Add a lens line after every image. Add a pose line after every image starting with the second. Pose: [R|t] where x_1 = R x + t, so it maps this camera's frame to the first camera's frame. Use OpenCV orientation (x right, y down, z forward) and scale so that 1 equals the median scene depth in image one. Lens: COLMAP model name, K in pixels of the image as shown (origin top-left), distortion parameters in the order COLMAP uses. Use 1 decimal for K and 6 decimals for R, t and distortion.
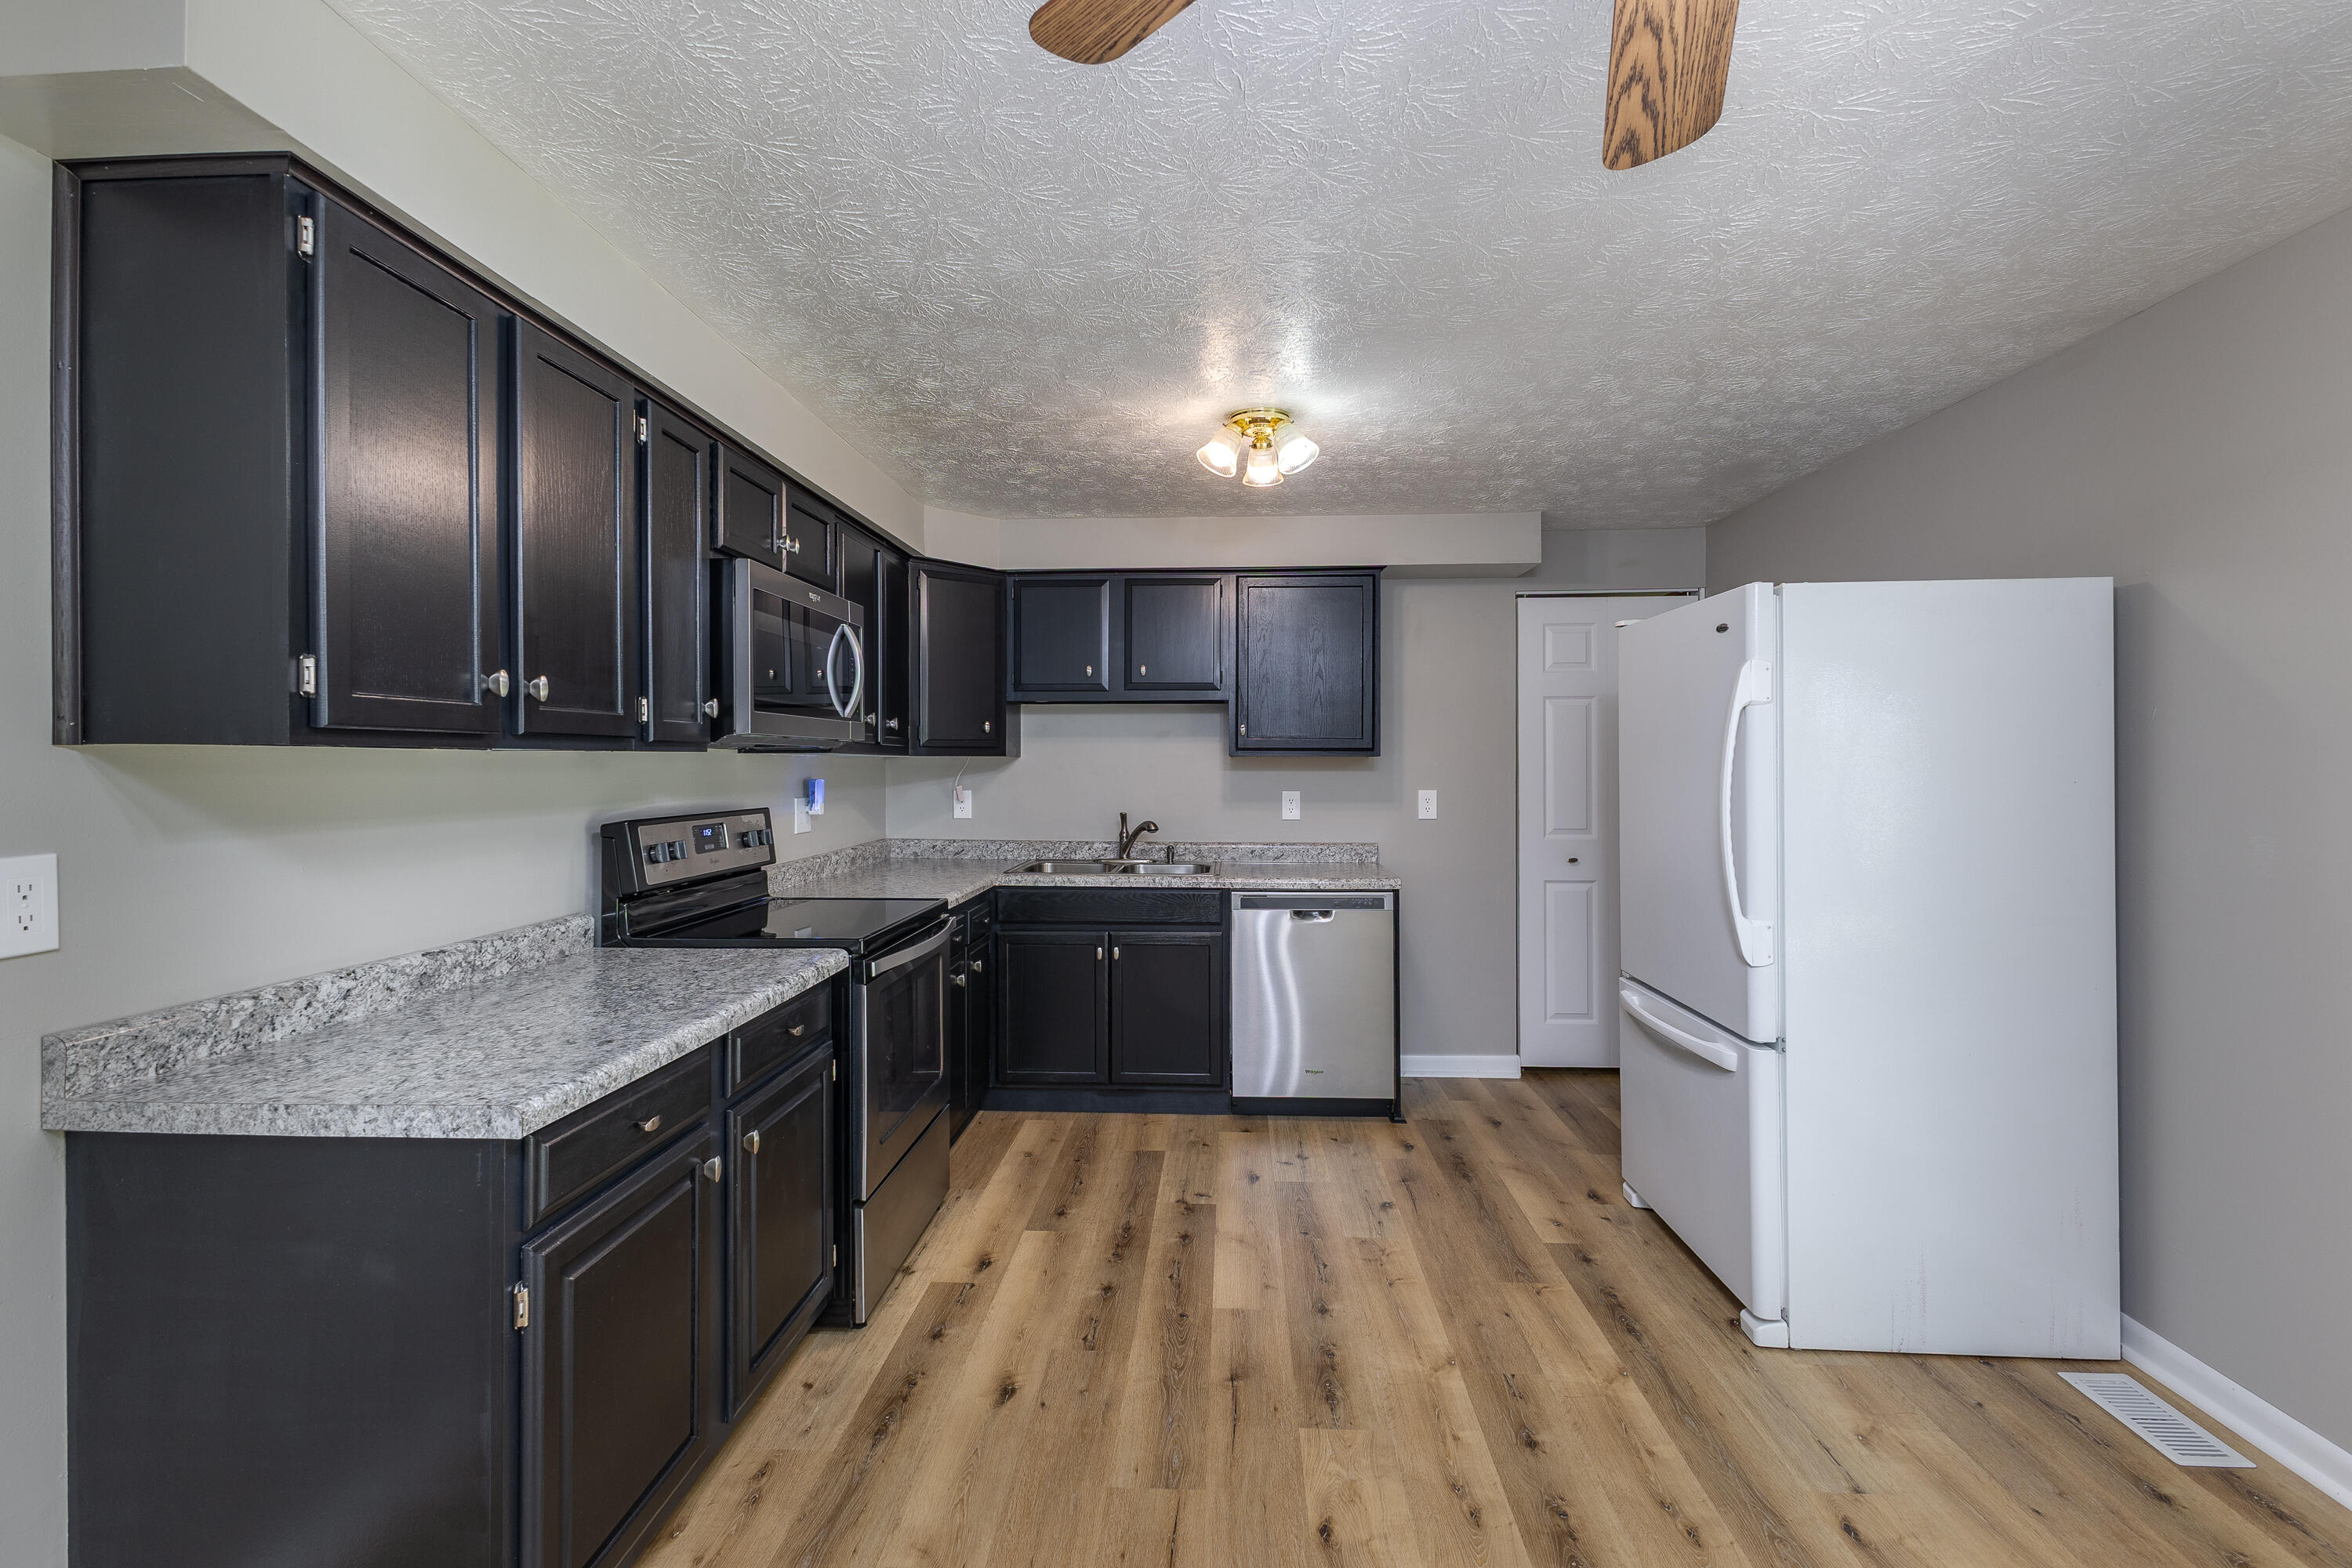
lens RADIAL K [[1014.2, 0, 1183.2], [0, 1014.2, 751.1], [0, 0, 1]] dist [0.002060, -0.000116]
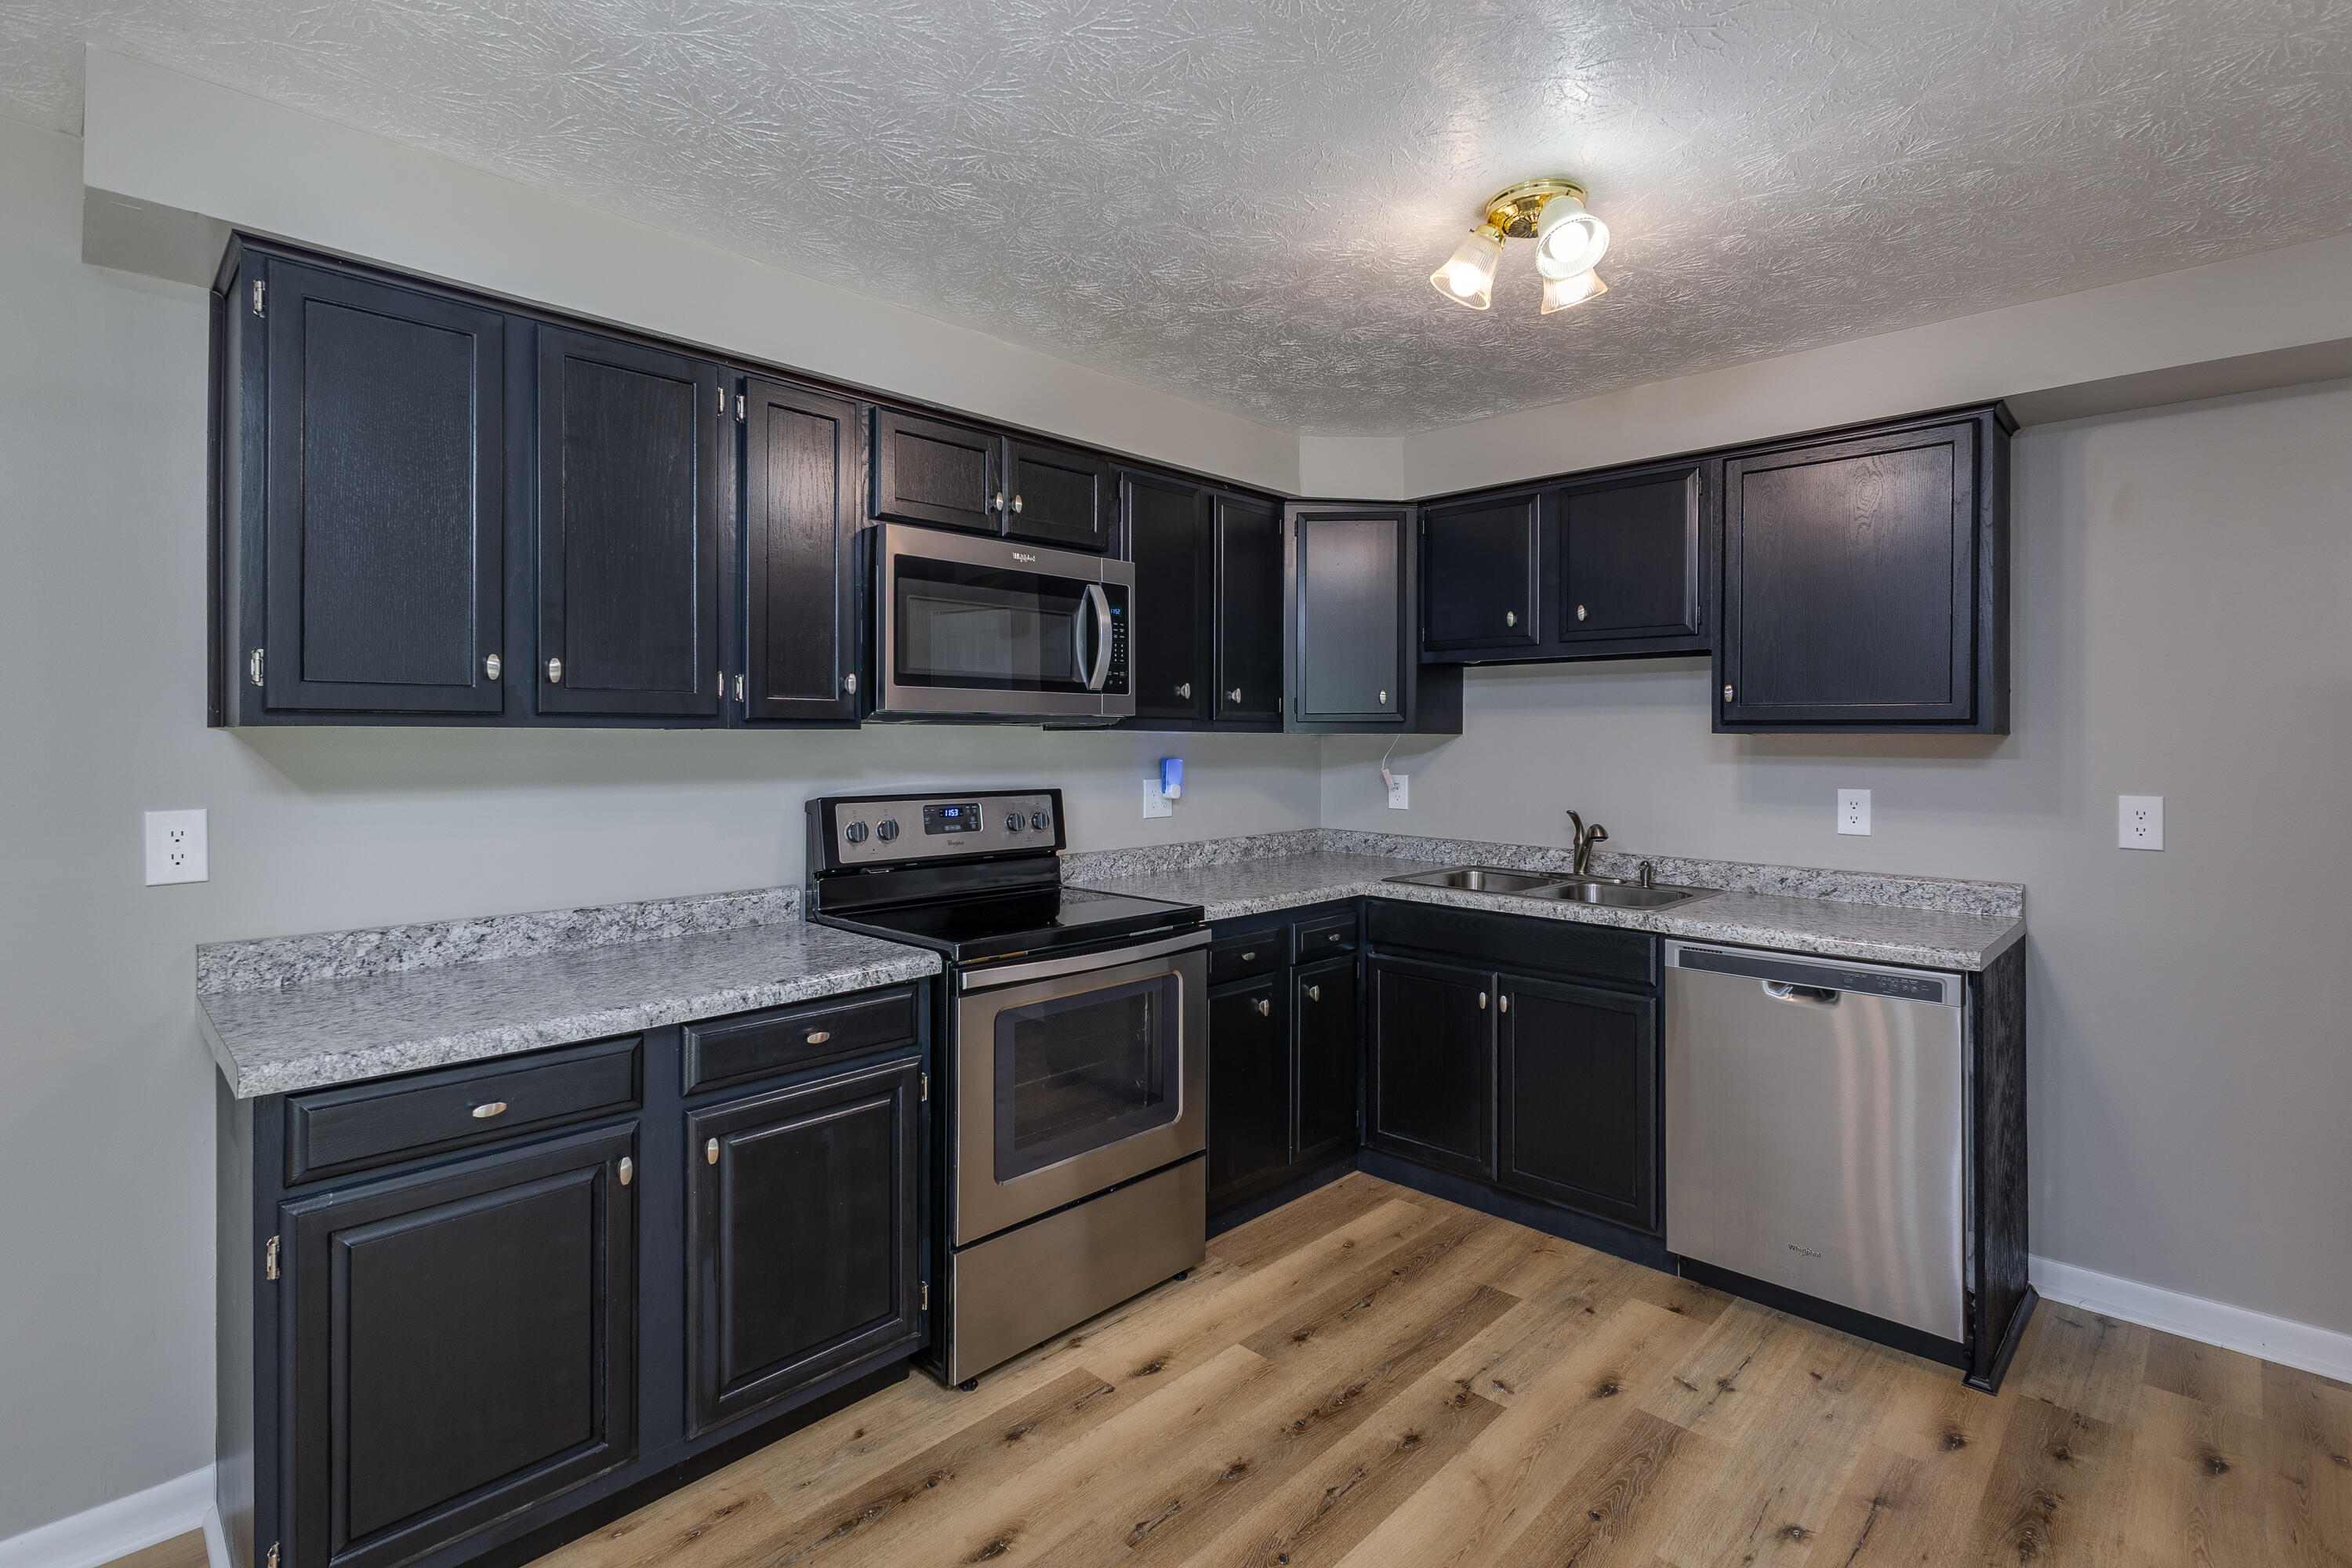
lens RADIAL K [[1090.5, 0, 1193.6], [0, 1090.5, 726.4], [0, 0, 1]] dist [0.000684, -0.000639]
pose [[0.757977, -0.003669, -0.652271, 0.307071], [0.004028, 0.999991, -0.000944, -0.000291], [0.652268, -0.001912, 0.757986, 0.289782]]
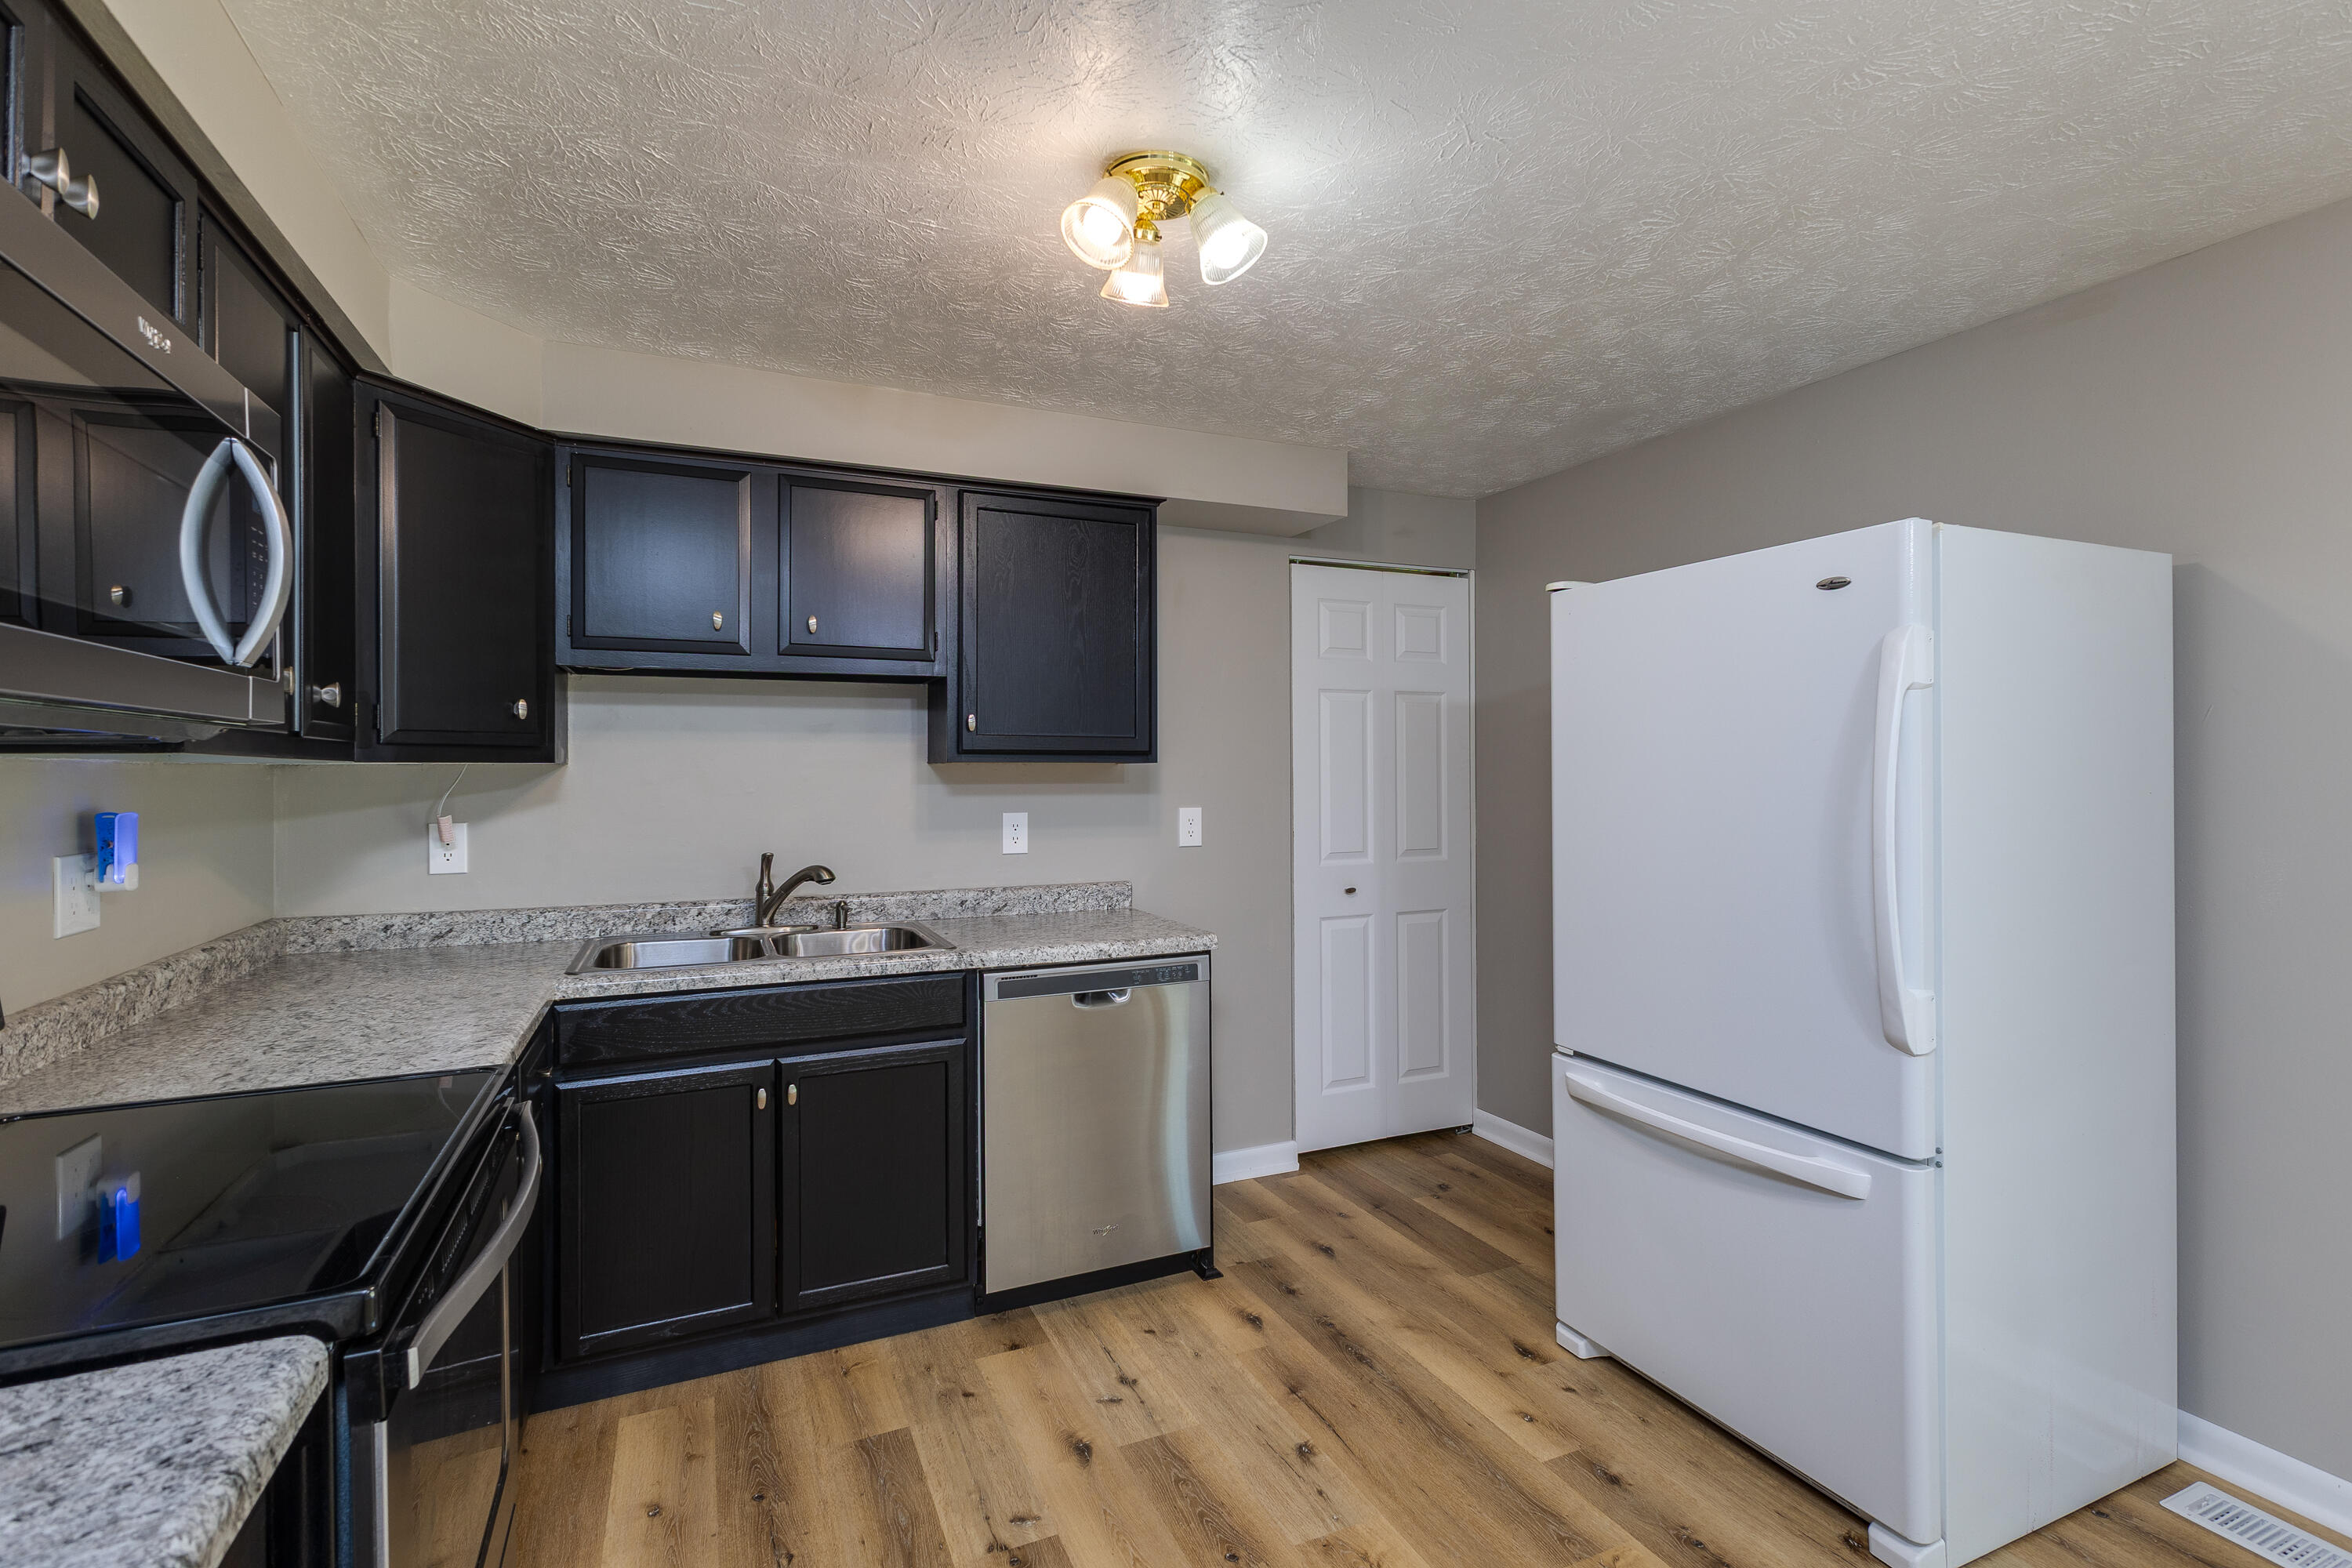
lens RADIAL K [[1067.2, 0, 1178.8], [0, 1067.2, 762.4], [0, 0, 1]] dist [0.001598, 0.000196]
pose [[0.892646, 0.000633, 0.450758, -0.161576], [-0.001633, 0.999997, 0.001831, 0.004125], [-0.450756, -0.002371, 0.892644, 0.379535]]
